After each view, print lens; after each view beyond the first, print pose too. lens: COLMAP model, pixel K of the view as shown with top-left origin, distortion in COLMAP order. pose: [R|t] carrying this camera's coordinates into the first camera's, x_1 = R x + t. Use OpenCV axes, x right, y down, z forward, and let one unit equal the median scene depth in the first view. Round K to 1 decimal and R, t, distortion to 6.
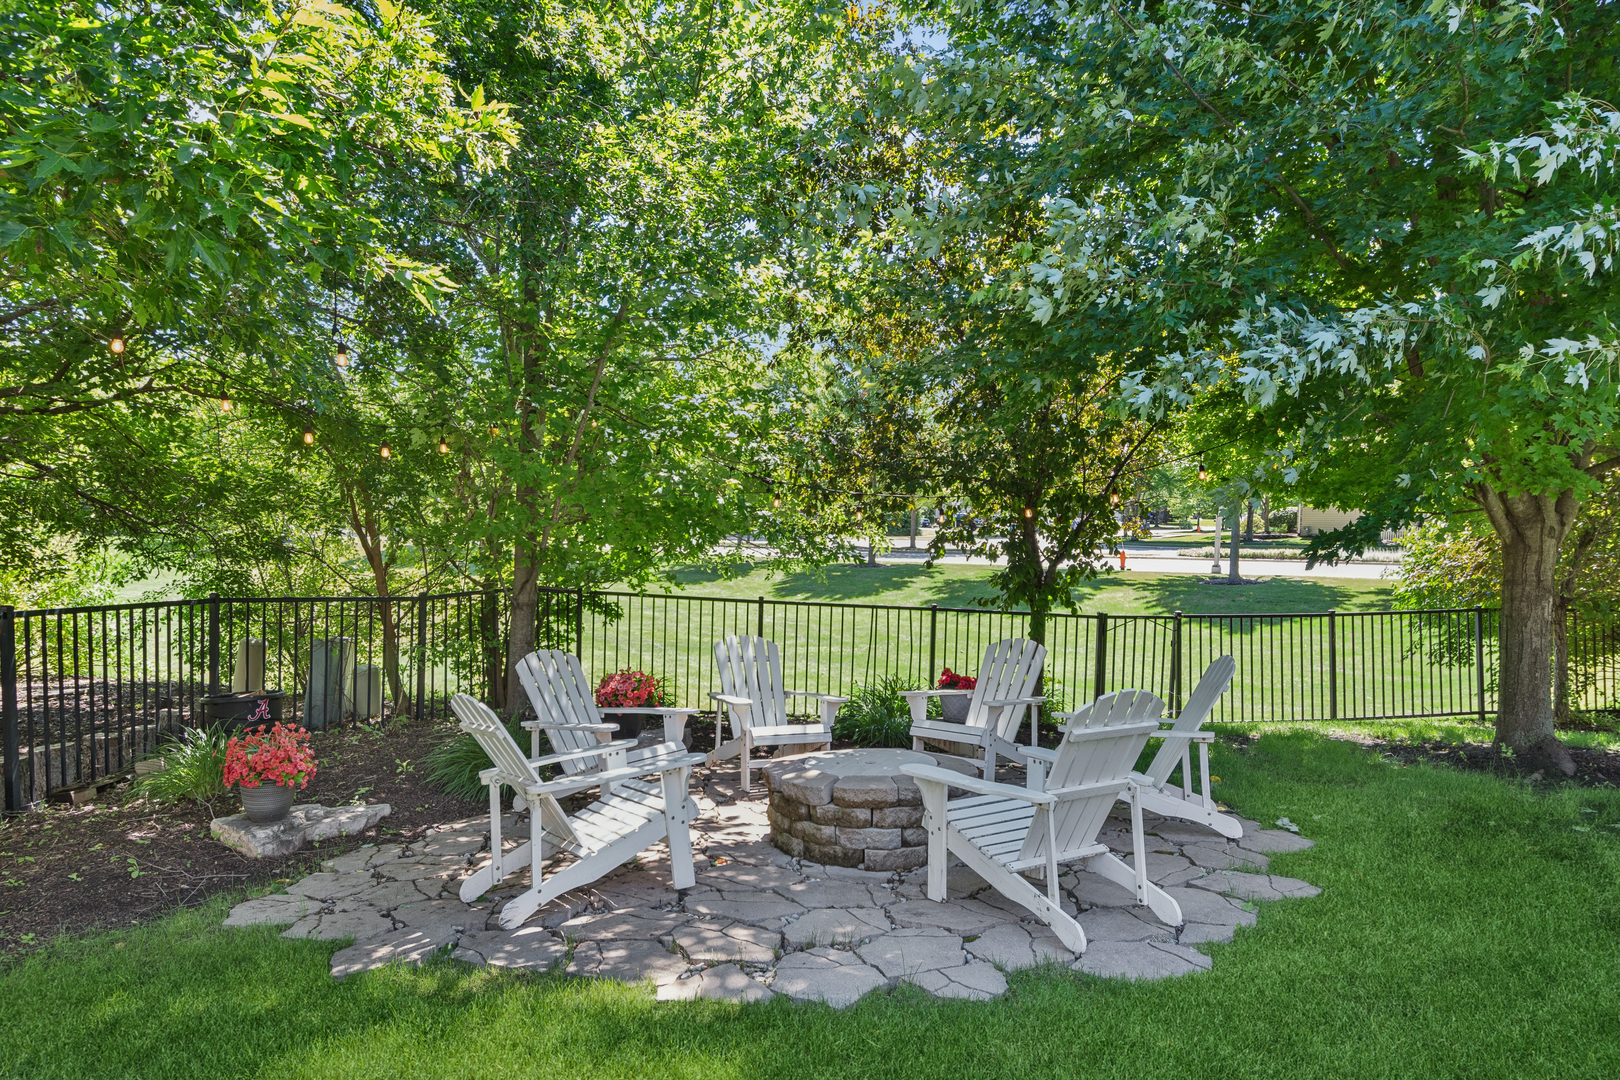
lens RADIAL K [[977.6, 0, 809.5], [0, 977.6, 547.1], [0, 0, 1]] dist [0.001548, 0.003099]
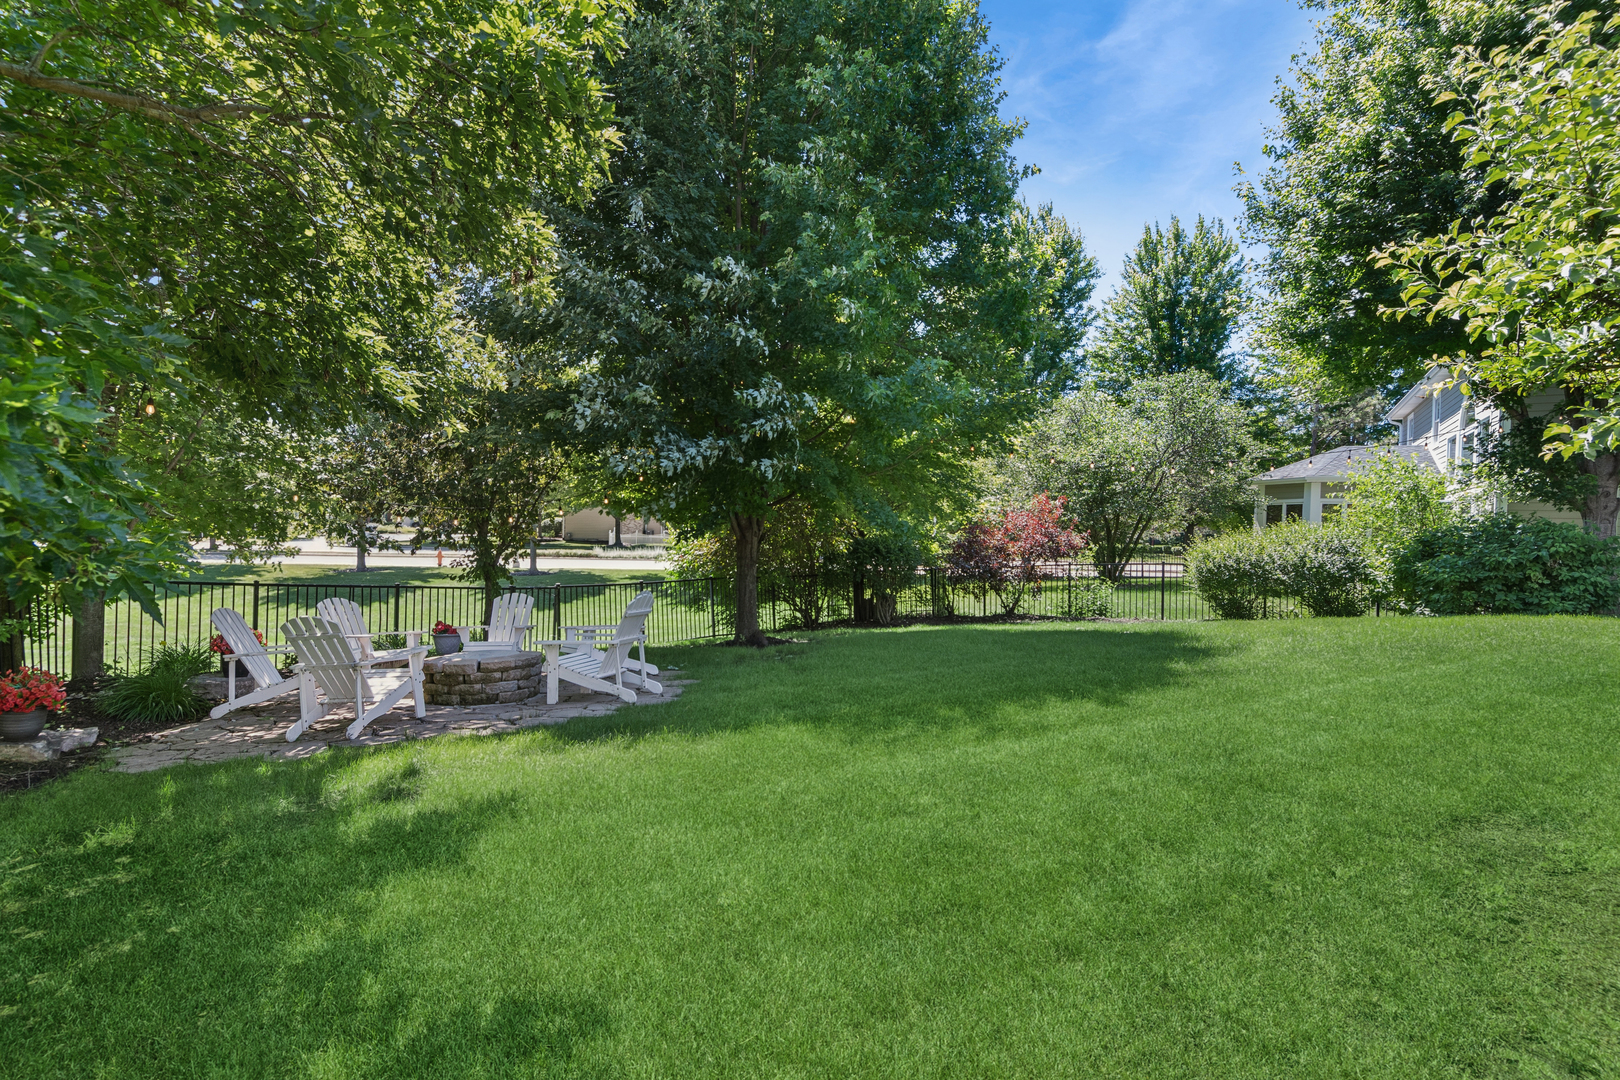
lens RADIAL K [[854.7, 0, 810.4], [0, 854.7, 540.9], [0, 0, 1]] dist [0.002378, -0.000106]
pose [[0.714661, 0.010455, 0.699393, -0.687672], [-0.002804, 0.999923, -0.012082, 0.024155], [-0.699465, 0.006674, 0.714636, -0.648377]]
